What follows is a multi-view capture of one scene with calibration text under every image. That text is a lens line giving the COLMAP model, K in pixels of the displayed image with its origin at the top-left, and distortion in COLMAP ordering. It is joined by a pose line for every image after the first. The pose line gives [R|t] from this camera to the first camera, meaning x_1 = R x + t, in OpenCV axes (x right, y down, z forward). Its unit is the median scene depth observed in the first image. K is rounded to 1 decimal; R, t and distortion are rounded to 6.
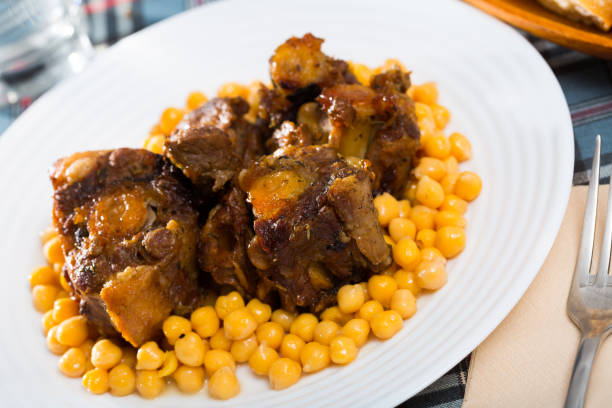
lens RADIAL K [[1895.9, 0, 306.0], [0, 1895.9, 204.0], [0, 0, 1]] dist [0.035487, 0.857202]
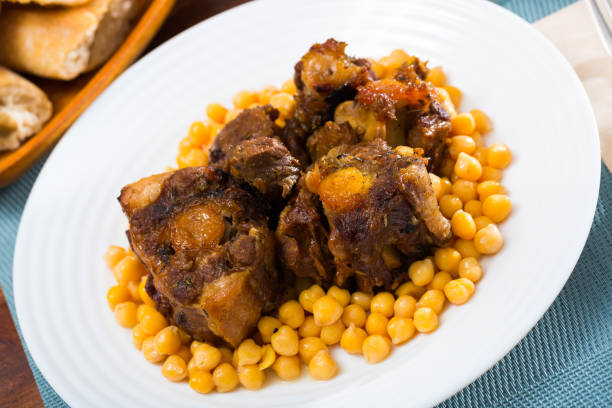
lens RADIAL K [[1895.9, 0, 306.0], [0, 1895.9, 204.0], [0, 0, 1]] dist [0.035487, 0.857202]
pose [[0.979750, -0.148979, 0.133772, -0.184433], [0.145033, 0.988665, 0.038827, -0.042882], [-0.138040, -0.018640, 0.990251, -0.090701]]
